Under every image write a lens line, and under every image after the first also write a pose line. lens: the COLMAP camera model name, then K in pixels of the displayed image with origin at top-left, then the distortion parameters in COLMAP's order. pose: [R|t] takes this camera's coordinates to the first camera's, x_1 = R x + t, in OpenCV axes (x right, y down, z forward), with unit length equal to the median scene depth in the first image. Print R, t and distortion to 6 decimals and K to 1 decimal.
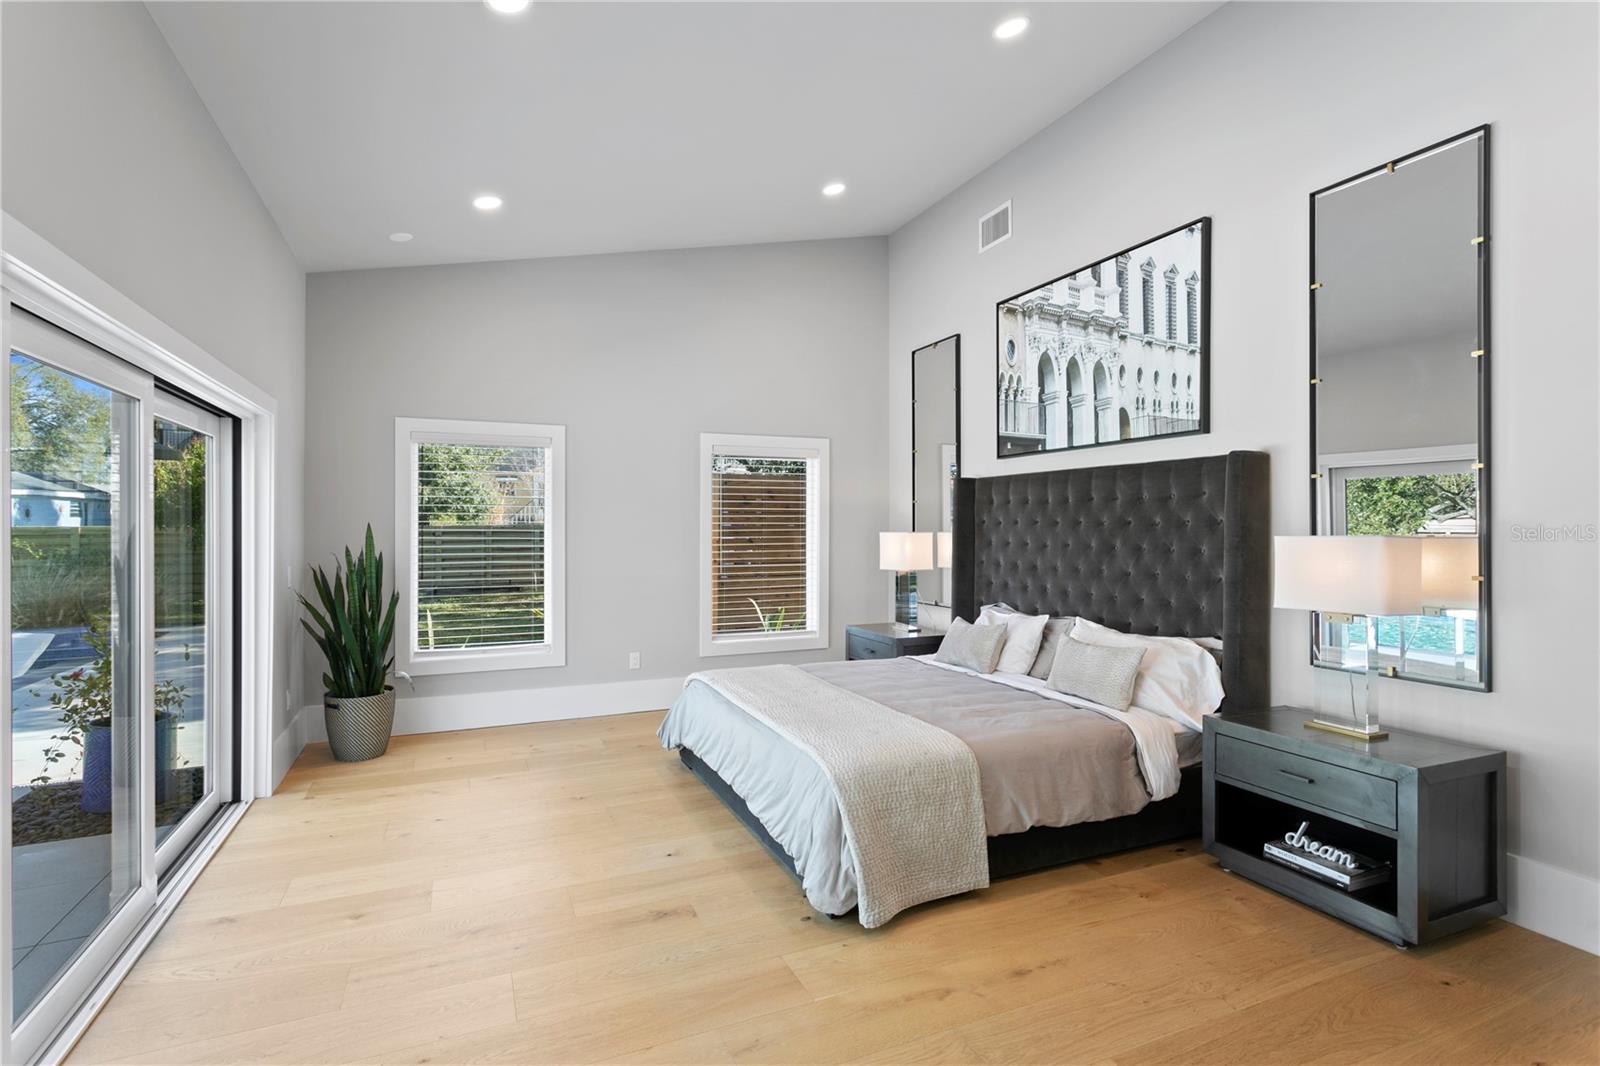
lens RADIAL K [[762.9, 0, 800.0], [0, 762.9, 533.0], [0, 0, 1]] dist [-0.000093, -0.000102]
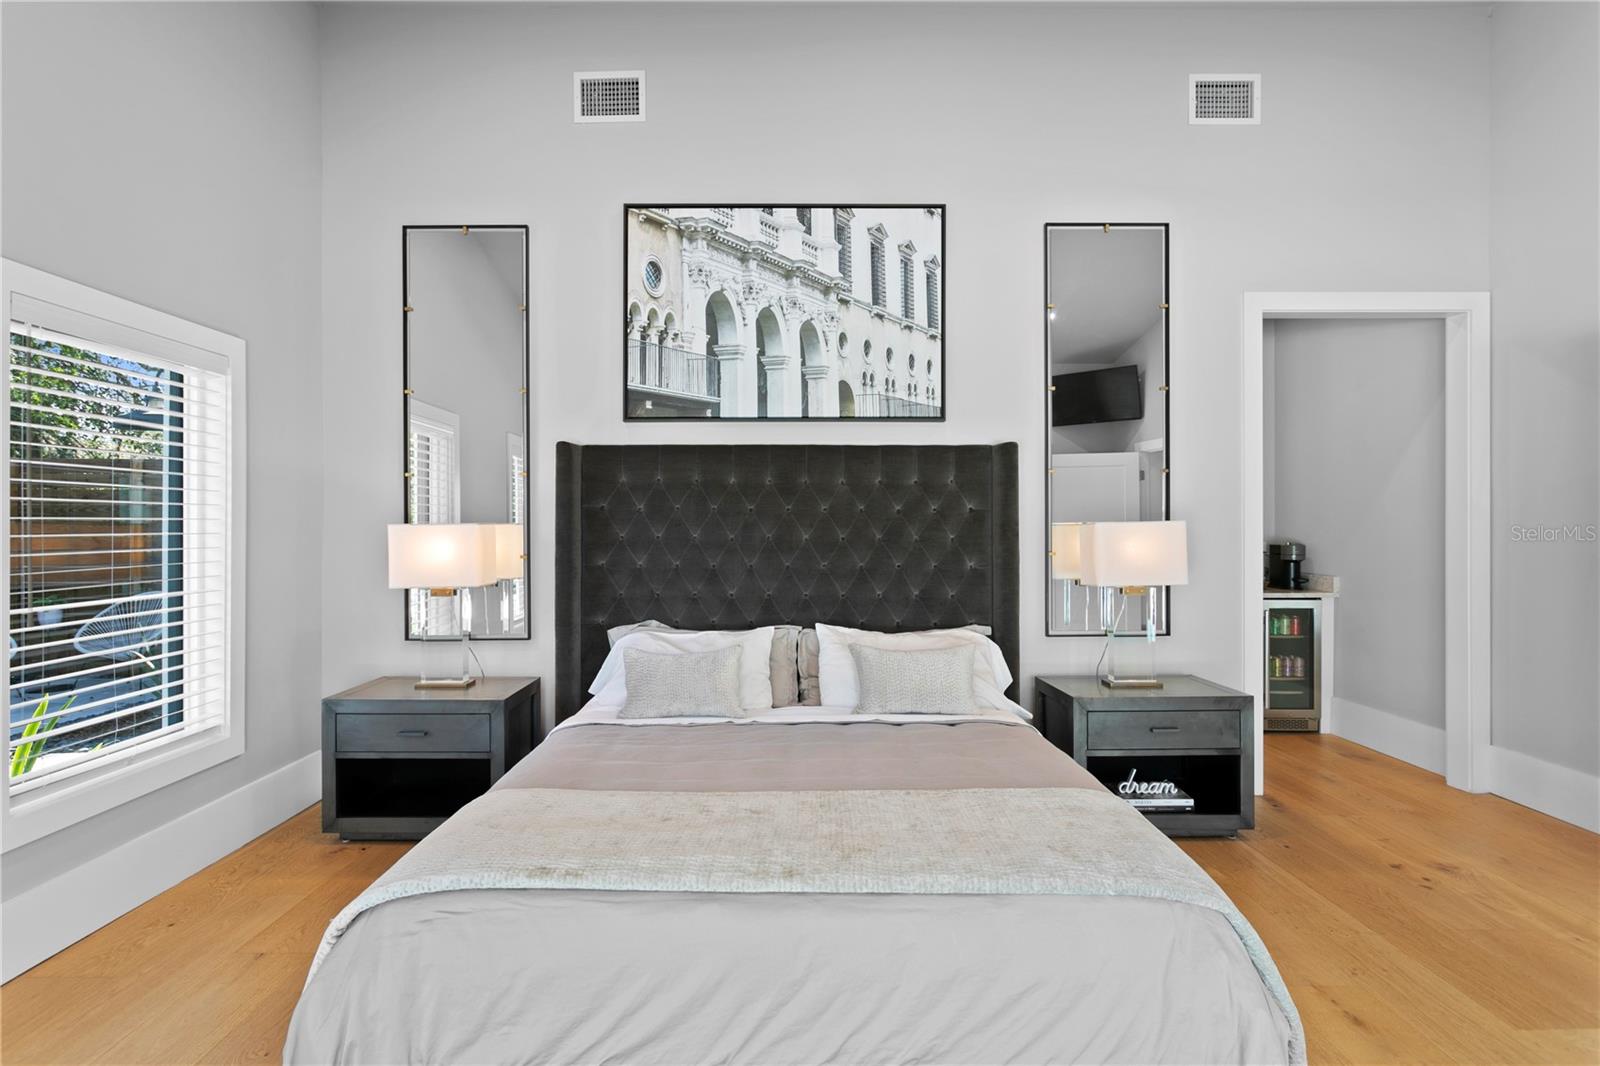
lens RADIAL K [[803.8, 0, 788.1], [0, 803.8, 530.6], [0, 0, 1]] dist [-0.004054, 0.000523]
pose [[0.400525, -0.001265, 0.916285, -0.434469], [0.008578, 0.999960, -0.002369, 0.010745], [-0.916246, 0.008808, 0.400520, 0.651122]]
